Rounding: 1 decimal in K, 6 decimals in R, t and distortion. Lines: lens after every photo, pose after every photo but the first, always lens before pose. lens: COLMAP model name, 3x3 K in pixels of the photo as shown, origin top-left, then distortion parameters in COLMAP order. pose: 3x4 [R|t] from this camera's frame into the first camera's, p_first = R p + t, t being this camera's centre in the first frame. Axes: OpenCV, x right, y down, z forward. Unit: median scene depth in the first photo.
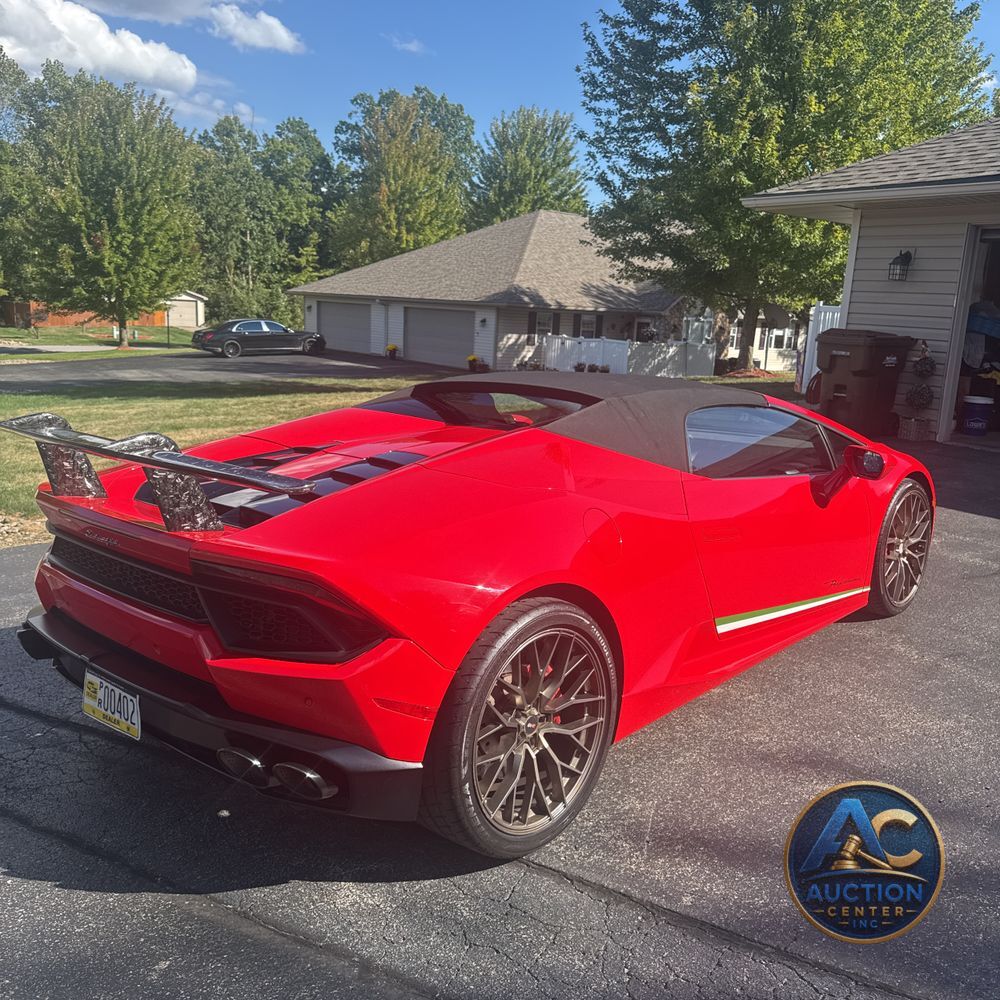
lens RADIAL K [[953.4, 0, 516.7], [0, 953.4, 504.7], [0, 0, 1]] dist [0.001523, 0.000000]
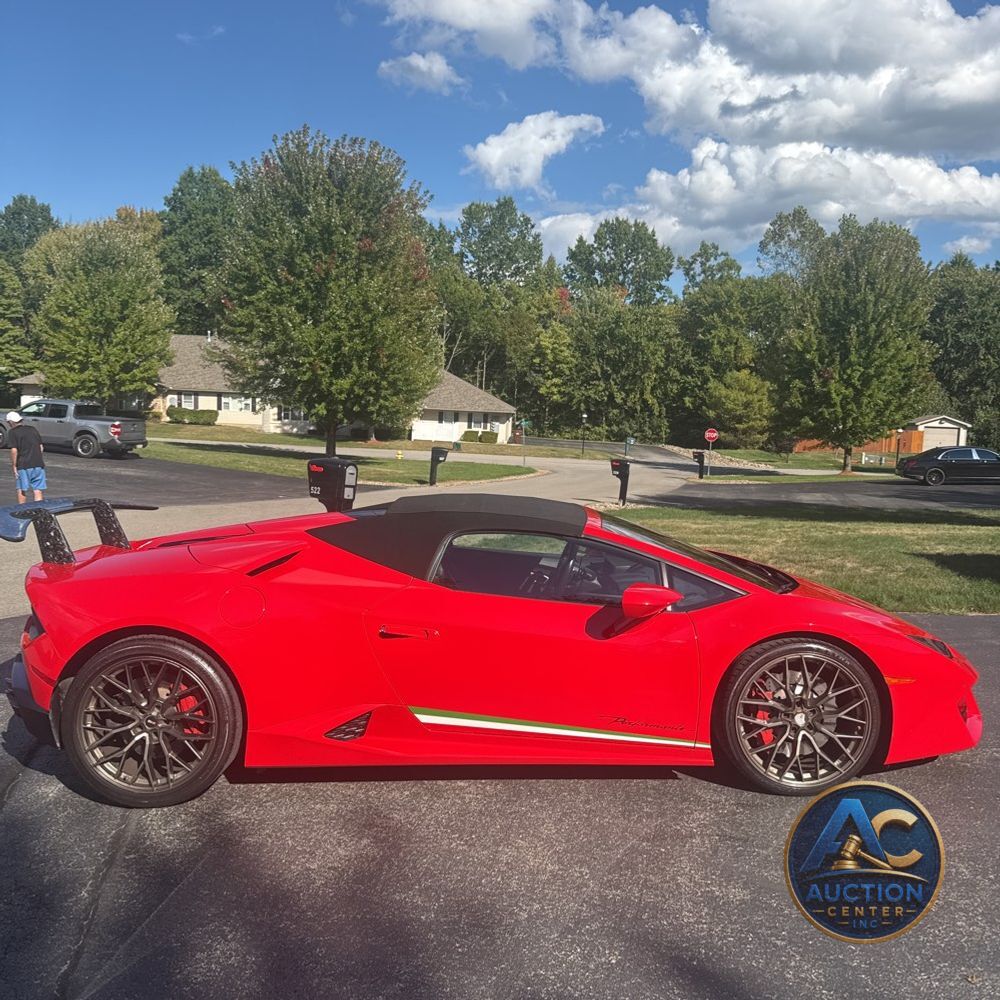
lens RADIAL K [[953.4, 0, 499.0], [0, 953.4, 509.3], [0, 0, 1]] dist [0.001523, 0.000000]
pose [[0.680242, 0.052666, -0.731093, 0.102920], [-0.143897, 0.987602, -0.062744, -0.005661], [0.718725, 0.147883, 0.679386, 0.023875]]
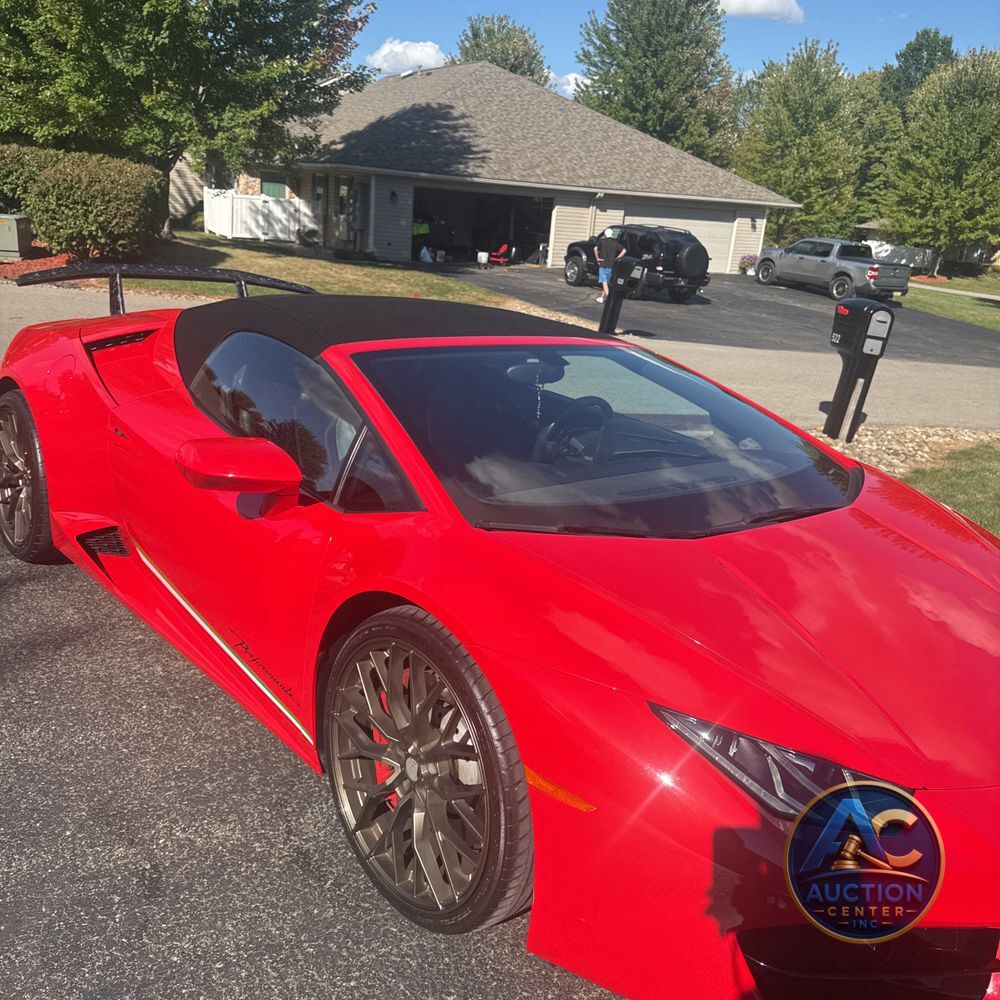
lens RADIAL K [[953.4, 0, 500.4], [0, 953.4, 490.3], [0, 0, 1]] dist [0.001523, 0.000000]
pose [[-0.122665, 0.225232, -0.966553, 0.096962], [-0.274512, 0.928210, 0.251136, -0.023468], [0.953728, 0.296135, -0.052030, 0.126909]]
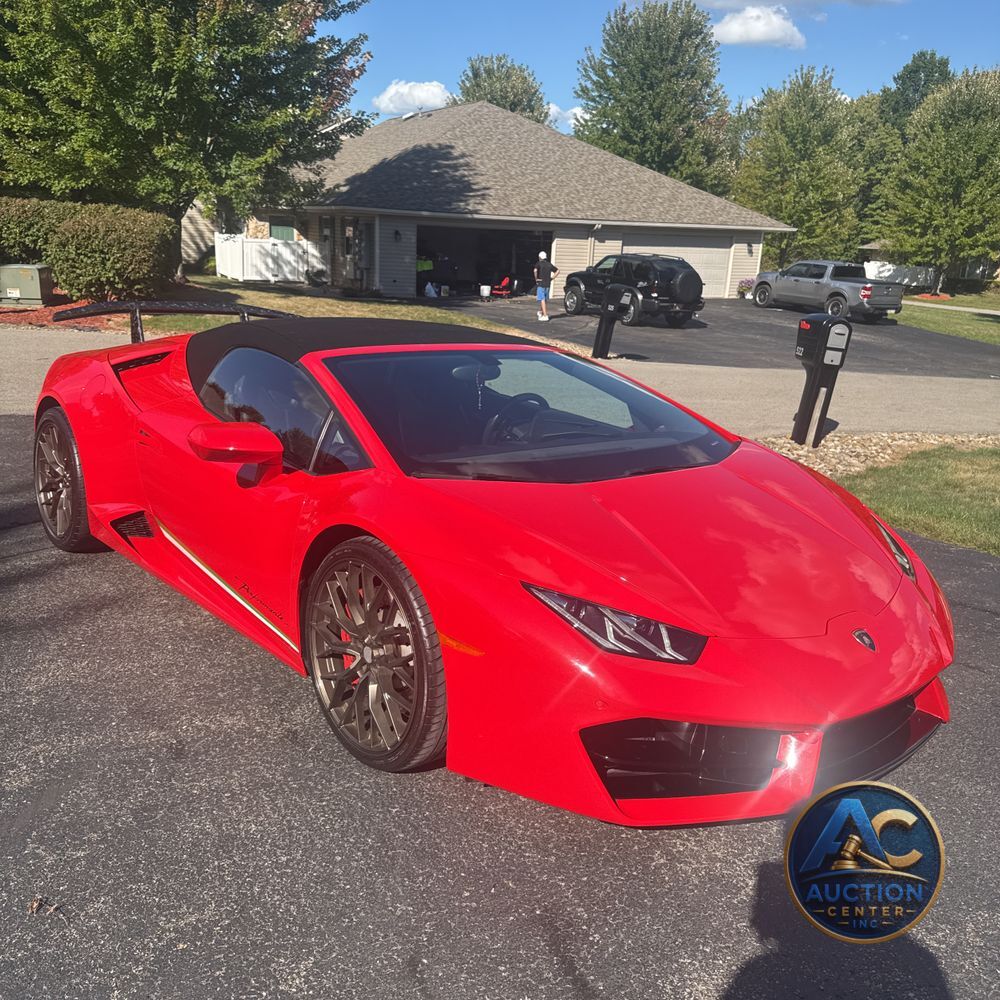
lens RADIAL K [[953.4, 0, 500.3], [0, 953.4, 508.5], [0, 0, 1]] dist [0.001523, 0.000000]
pose [[-0.133937, 0.213510, -0.967716, 0.115528], [-0.241091, 0.940155, 0.240798, -0.024330], [0.961216, 0.265560, -0.074446, 0.136156]]
